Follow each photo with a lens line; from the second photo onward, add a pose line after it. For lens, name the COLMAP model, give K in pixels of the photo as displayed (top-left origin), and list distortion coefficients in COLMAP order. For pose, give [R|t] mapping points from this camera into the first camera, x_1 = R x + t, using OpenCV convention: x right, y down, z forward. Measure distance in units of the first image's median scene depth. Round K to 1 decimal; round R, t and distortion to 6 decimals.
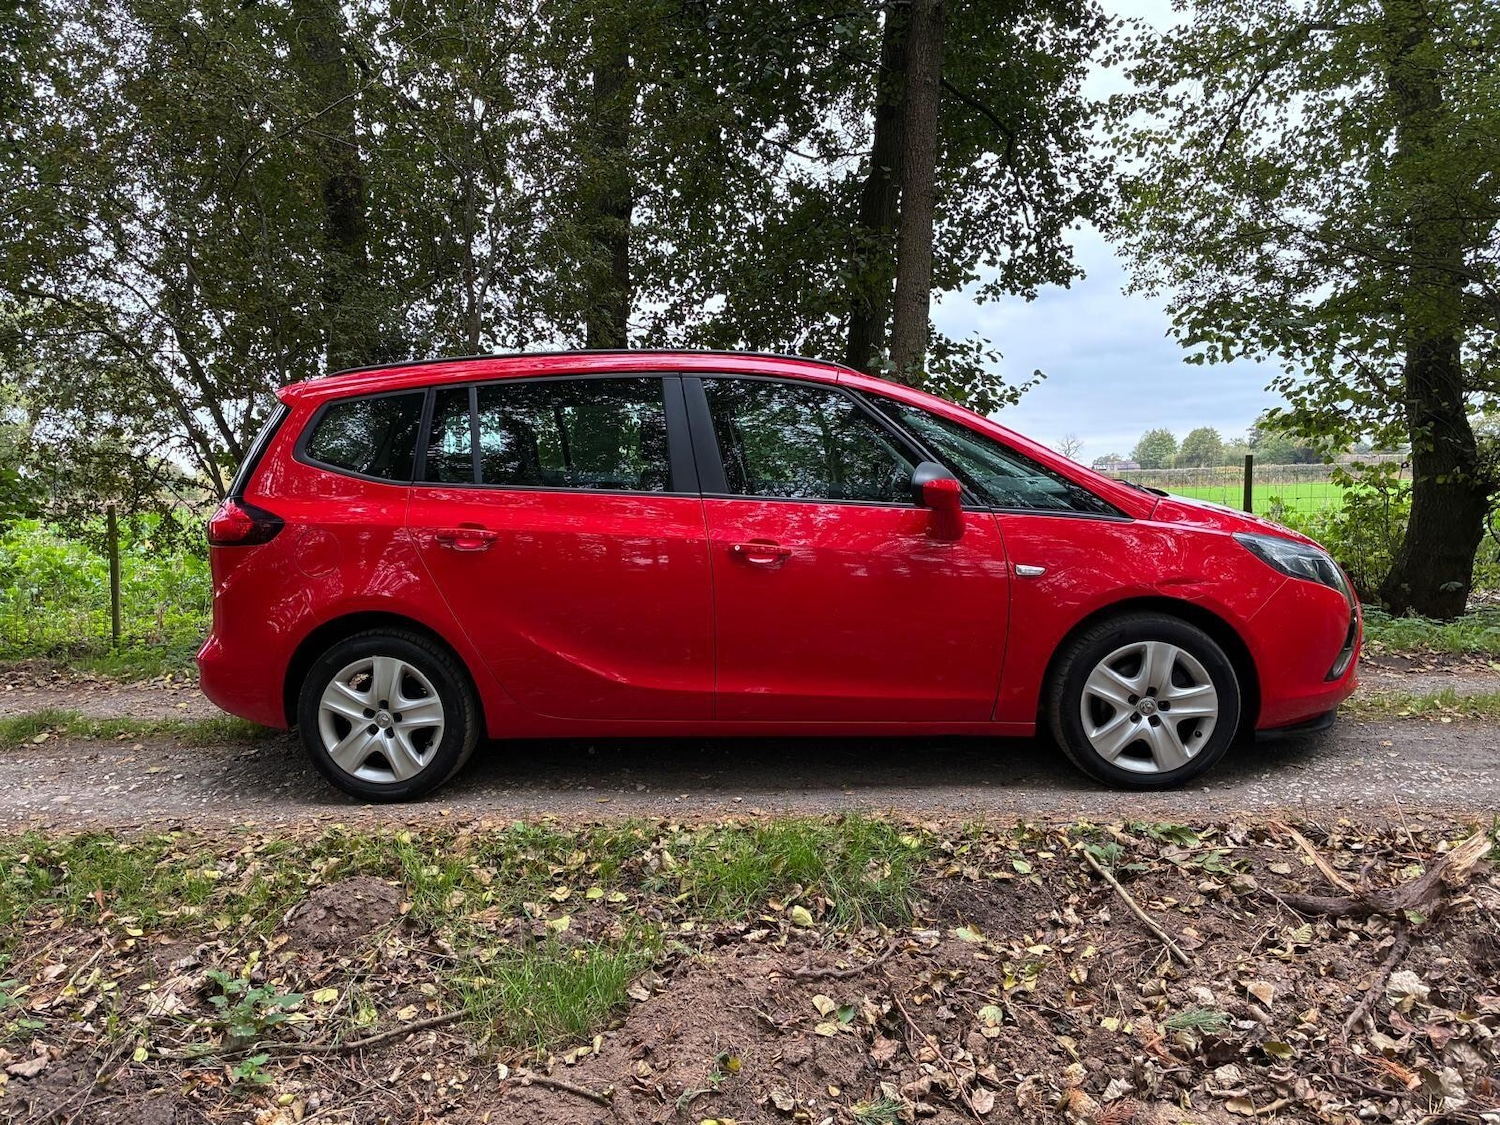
lens RADIAL K [[1124.1, 0, 755.1], [0, 1124.1, 562.3], [0, 0, 1]] dist [0.061262, -0.074998]
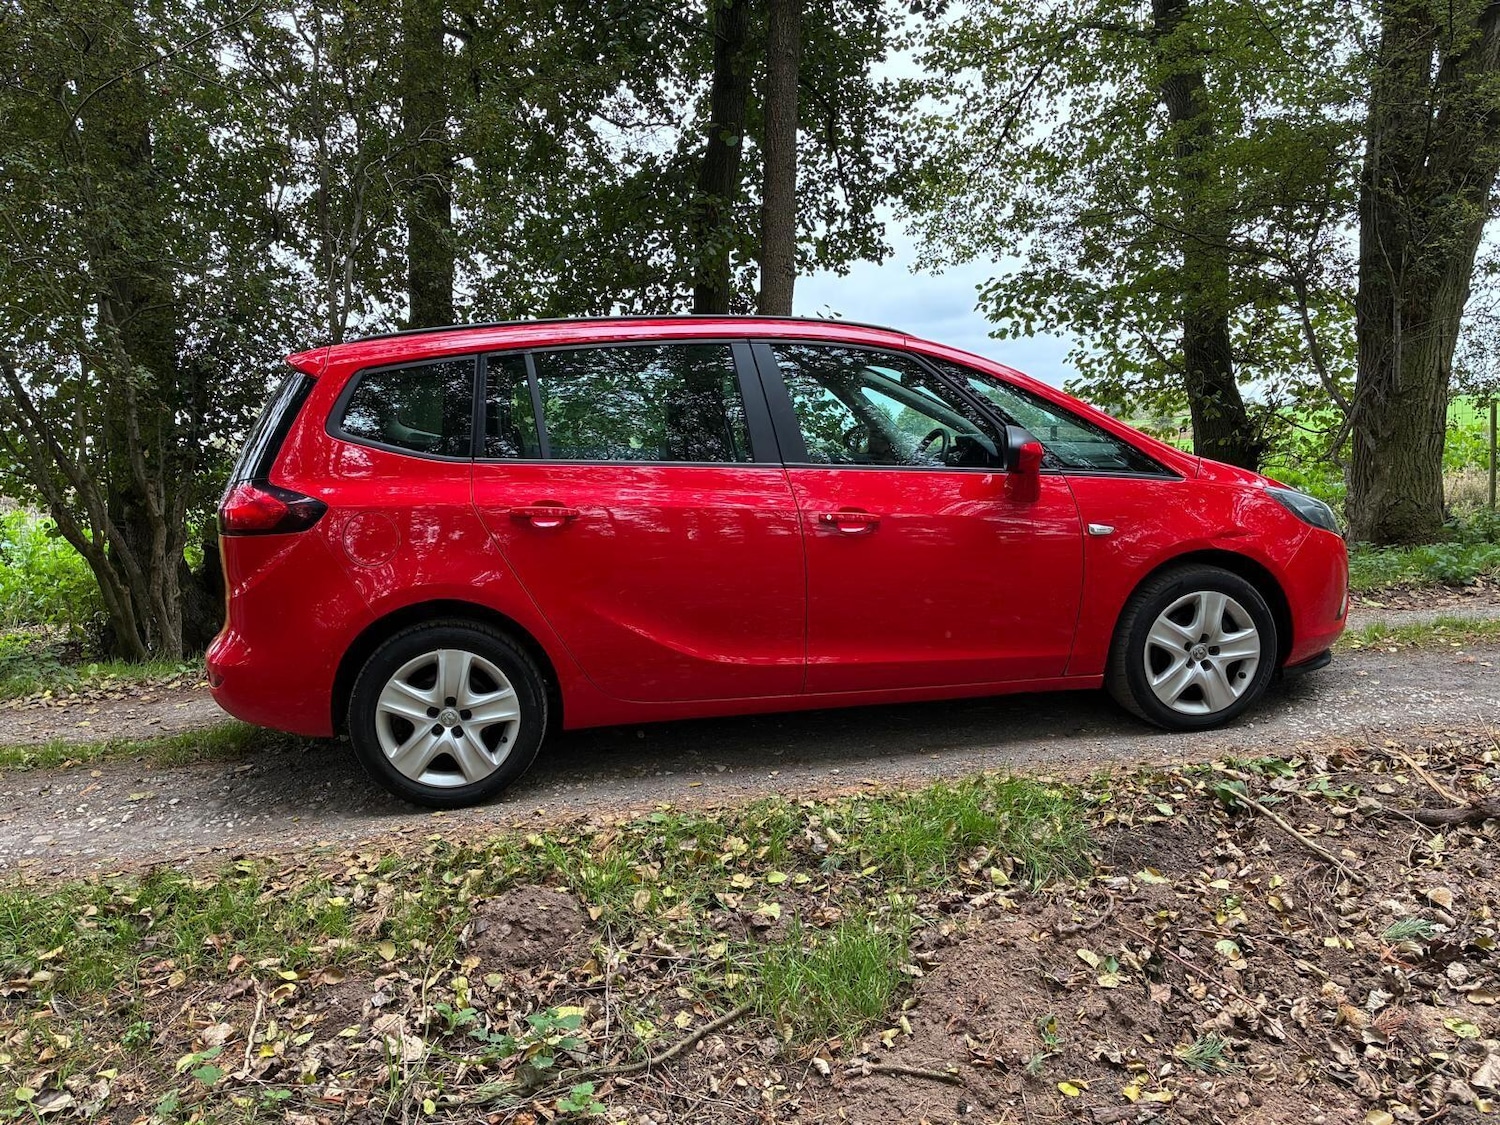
lens RADIAL K [[1124.1, 0, 734.1], [0, 1124.1, 556.9], [0, 0, 1]] dist [0.061262, -0.074998]
pose [[0.971680, -0.041122, 0.232694, -0.310835], [0.037282, 0.999087, 0.020880, -0.001791], [-0.233340, -0.011613, 0.972326, 0.057384]]
